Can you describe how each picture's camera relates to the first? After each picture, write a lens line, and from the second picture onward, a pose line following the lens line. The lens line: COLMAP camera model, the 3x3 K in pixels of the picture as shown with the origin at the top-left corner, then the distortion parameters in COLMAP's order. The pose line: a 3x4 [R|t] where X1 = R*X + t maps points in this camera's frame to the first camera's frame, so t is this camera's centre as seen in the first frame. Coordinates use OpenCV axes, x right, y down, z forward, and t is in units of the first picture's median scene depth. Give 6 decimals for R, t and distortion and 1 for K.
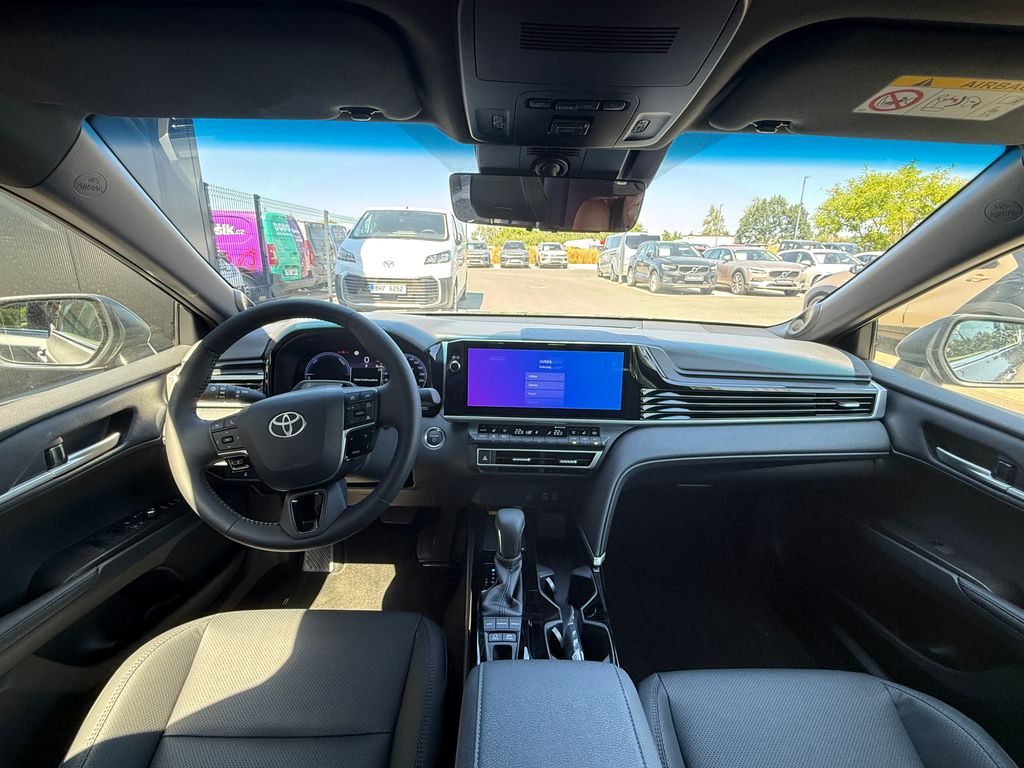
lens RADIAL K [[449.8, 0, 512.0], [0, 449.8, 384.0], [0, 0, 1]] dist [-0.000905, -0.000070]
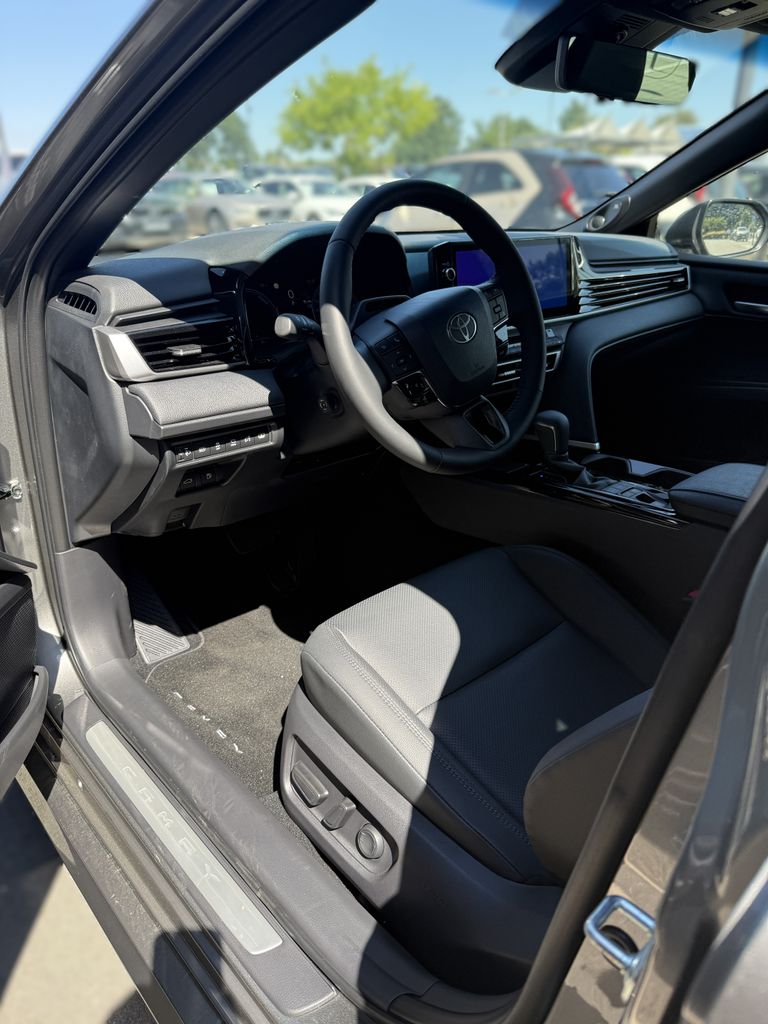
lens RADIAL K [[704.0, 0, 384.0], [0, 704.0, 512.0], [0, 0, 1]] dist [-0.033502, -0.001091]
pose [[0.768346, -0.290516, 0.570303, -0.981135], [0.200620, 0.955463, 0.216431, 0.069738], [-0.607780, -0.051880, 0.792409, -0.007581]]
